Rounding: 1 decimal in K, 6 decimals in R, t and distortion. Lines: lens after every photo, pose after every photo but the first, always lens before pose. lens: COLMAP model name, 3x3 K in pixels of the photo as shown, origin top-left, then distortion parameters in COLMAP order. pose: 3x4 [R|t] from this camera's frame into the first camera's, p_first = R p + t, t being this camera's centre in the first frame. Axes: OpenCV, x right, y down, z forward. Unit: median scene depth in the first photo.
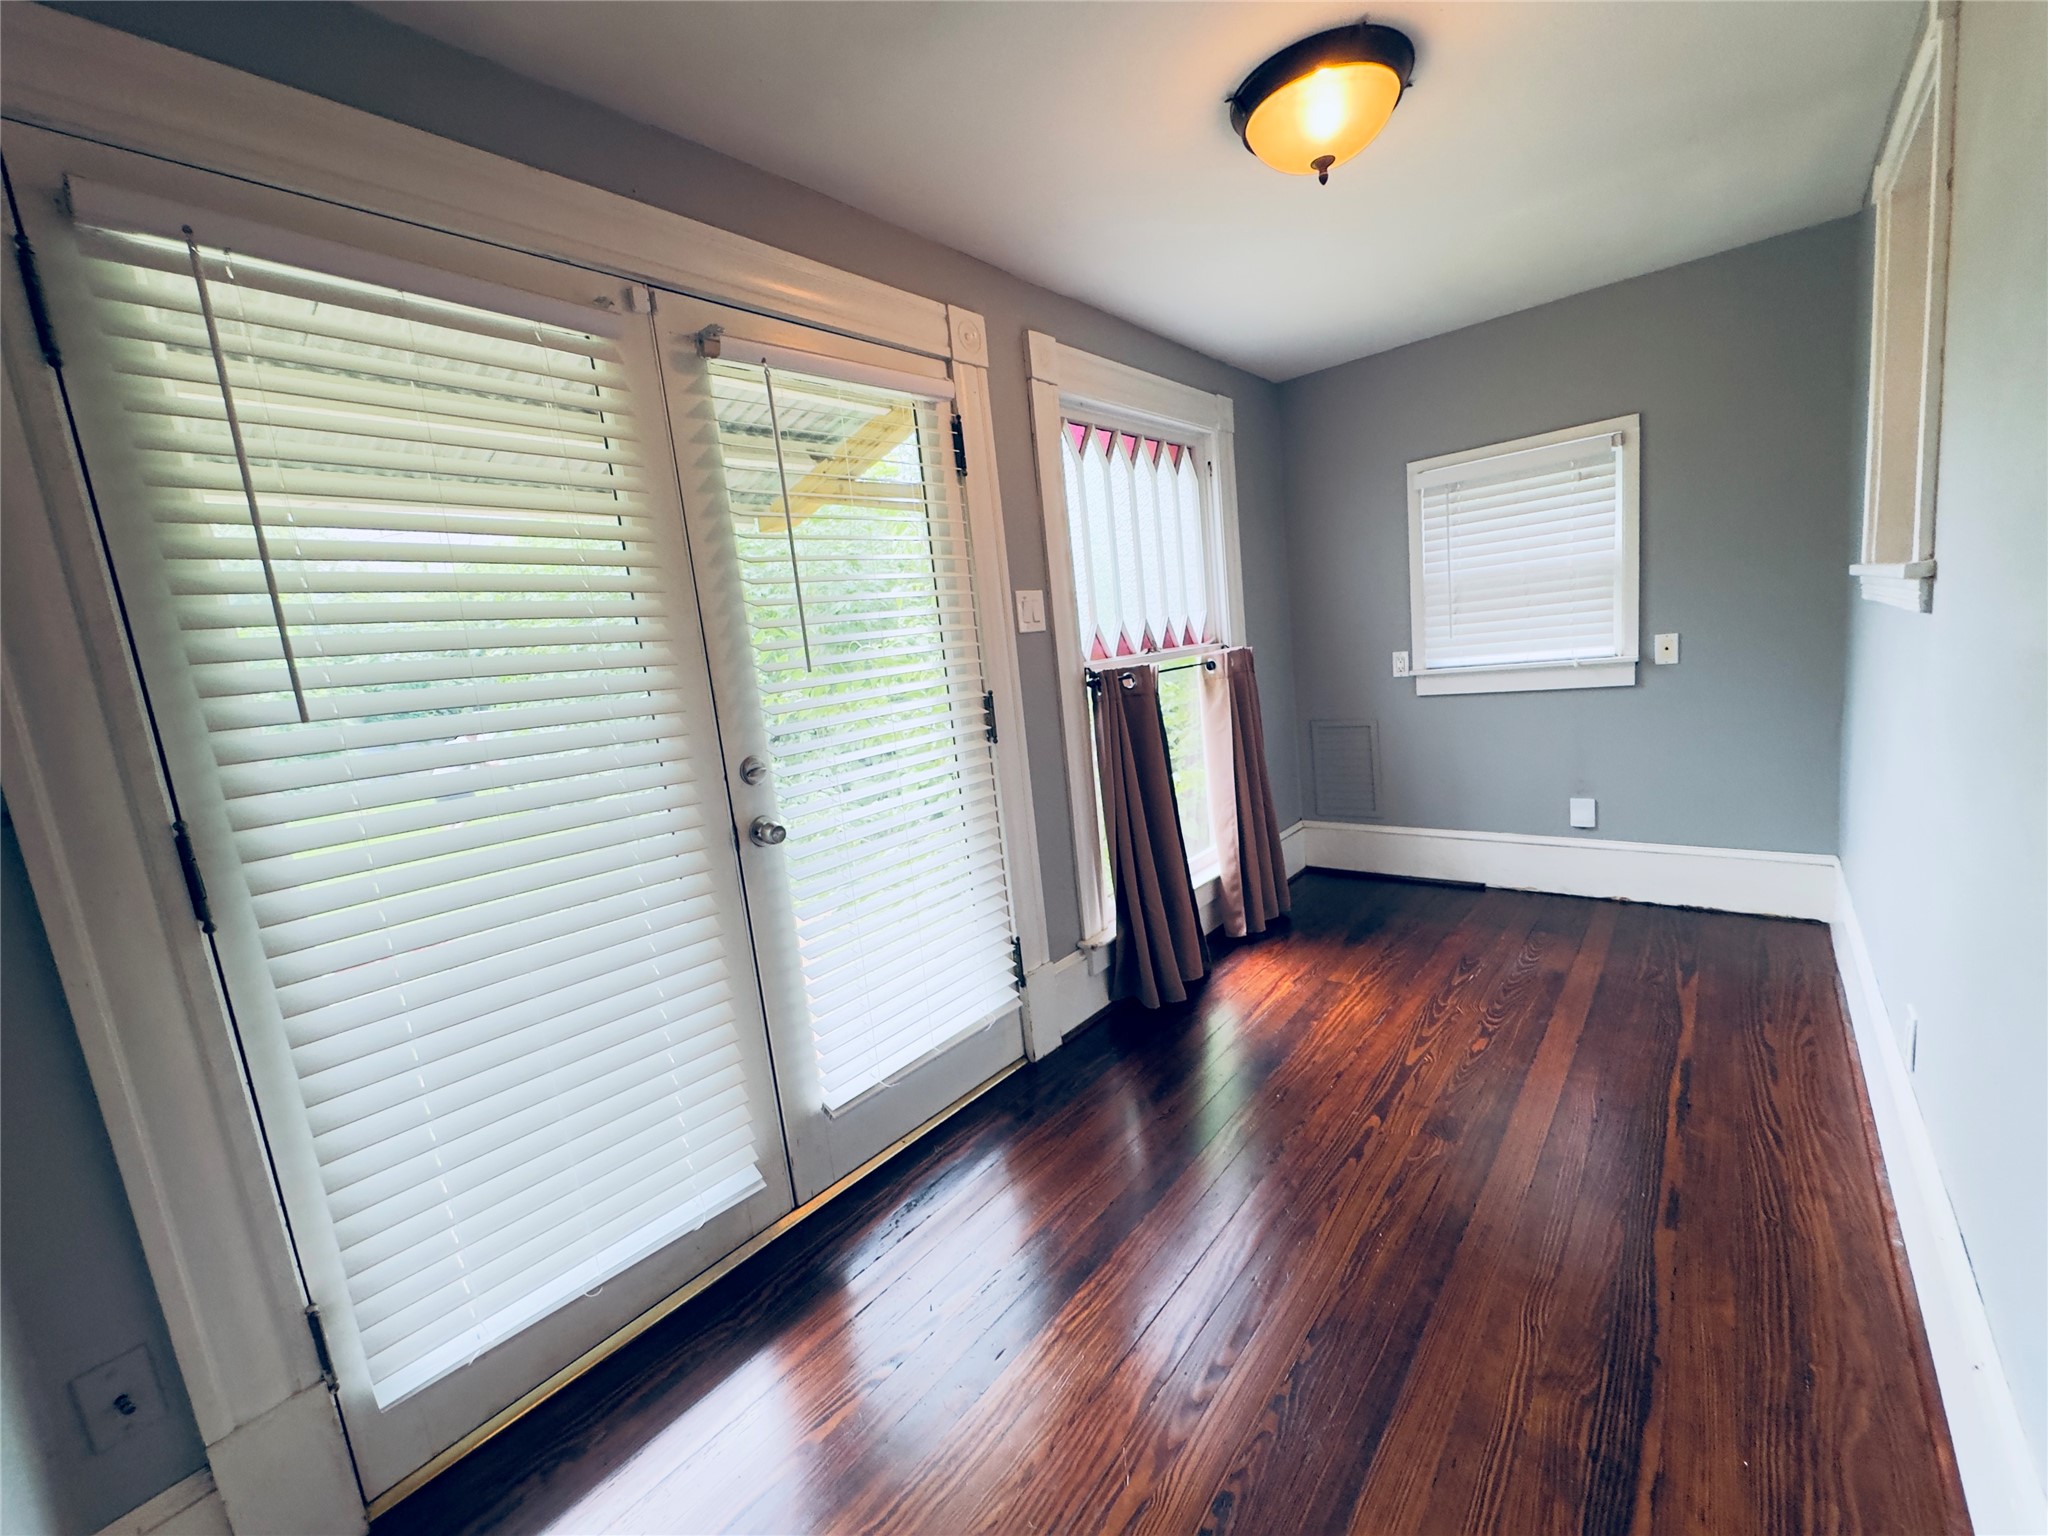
lens RADIAL K [[814.7, 0, 1019.4], [0, 814.7, 768.2], [0, 0, 1]] dist [-0.003487, 0.000811]
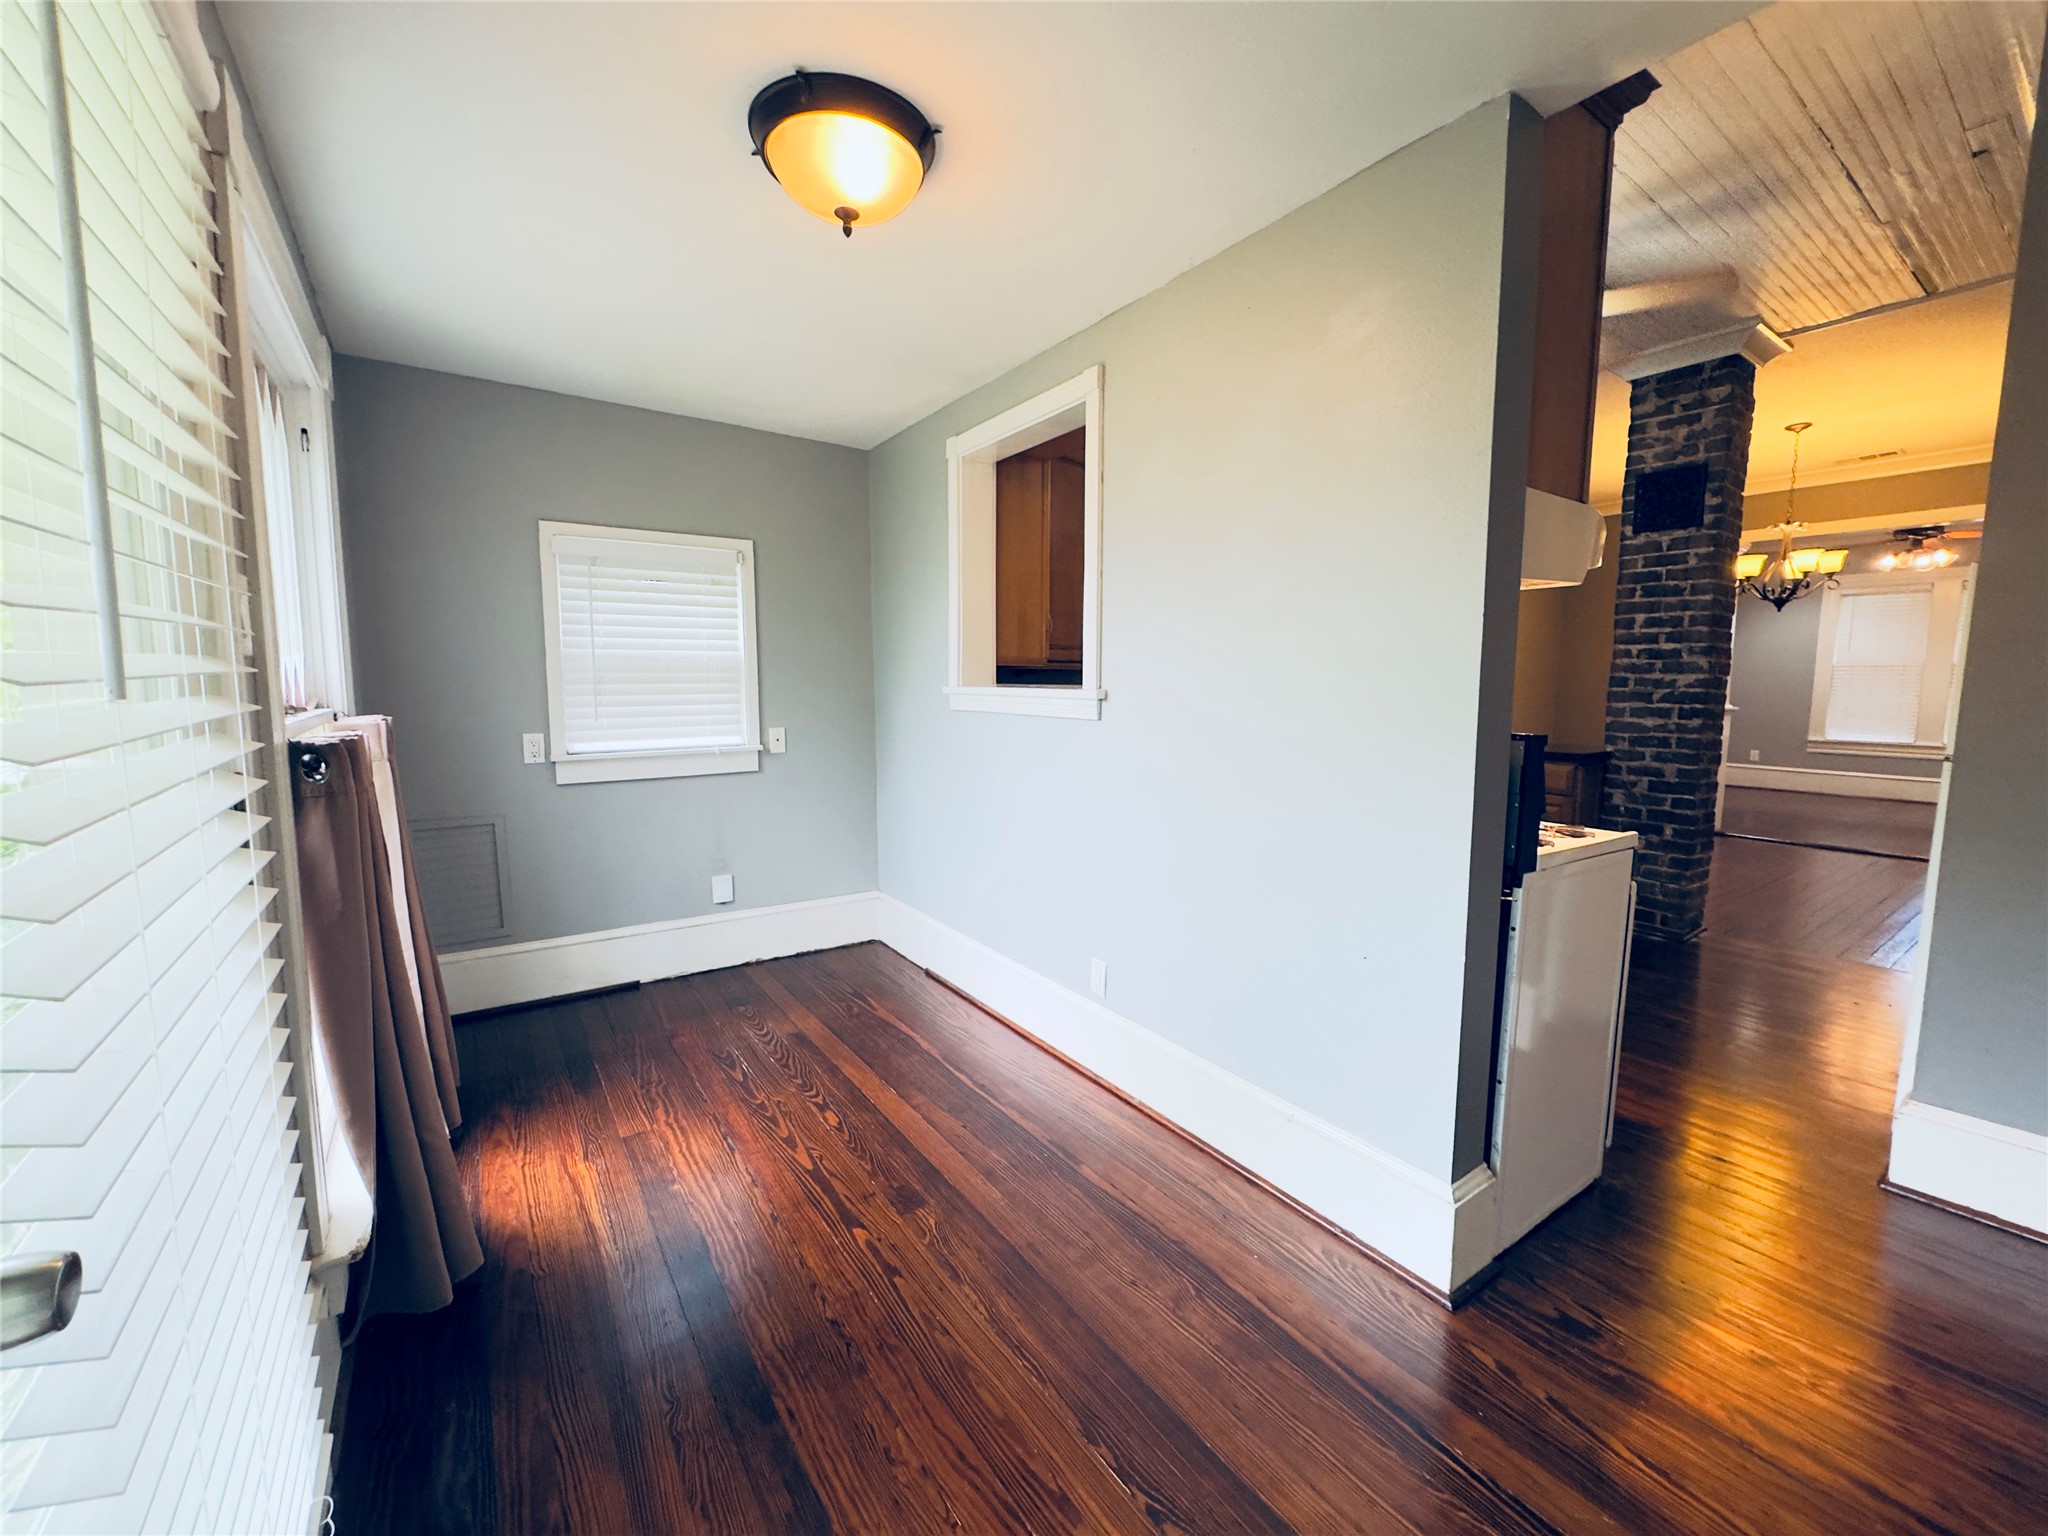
lens RADIAL K [[814.7, 0, 1032.4], [0, 814.7, 767.6], [0, 0, 1]] dist [-0.003487, 0.000811]
pose [[0.246295, 0.003742, 0.969188, -0.269077], [0.111961, 0.993188, -0.032287, -0.025602], [-0.962706, 0.116463, 0.244198, 0.345721]]
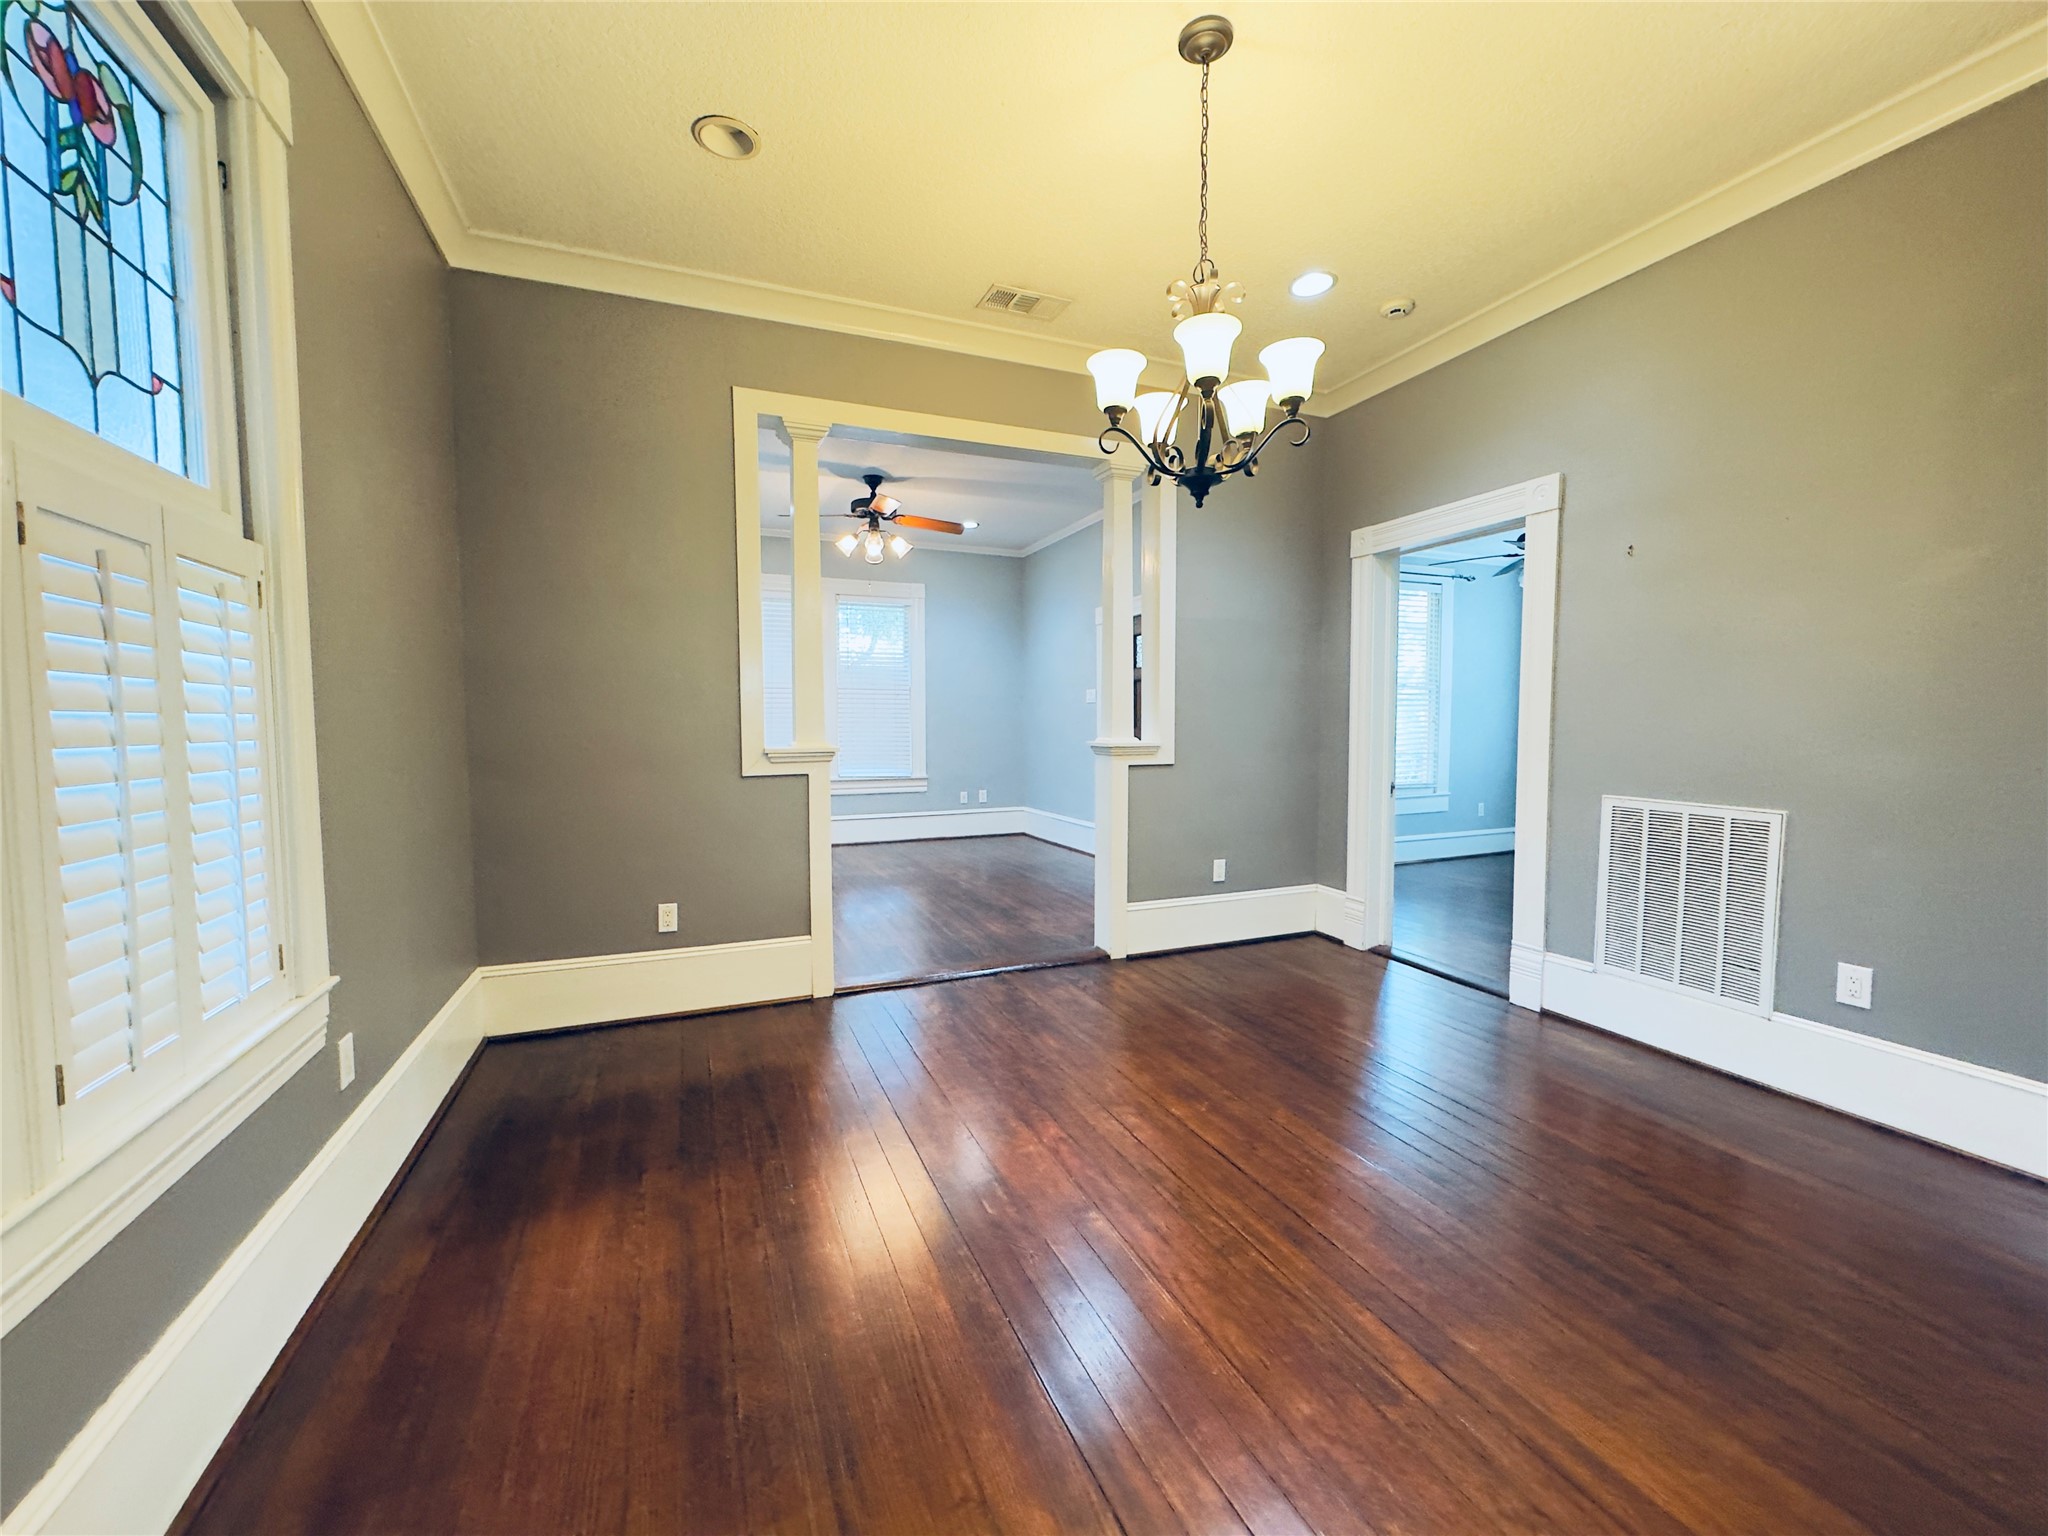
lens RADIAL K [[814.7, 0, 1027.9], [0, 814.7, 772.7], [0, 0, 1]] dist [-0.003487, 0.000811]
pose [[-0.887690, 0.080952, 0.453270, 1.594801], [0.165881, 0.974545, 0.150814, -0.139576], [-0.429523, 0.209064, -0.878522, -0.073151]]
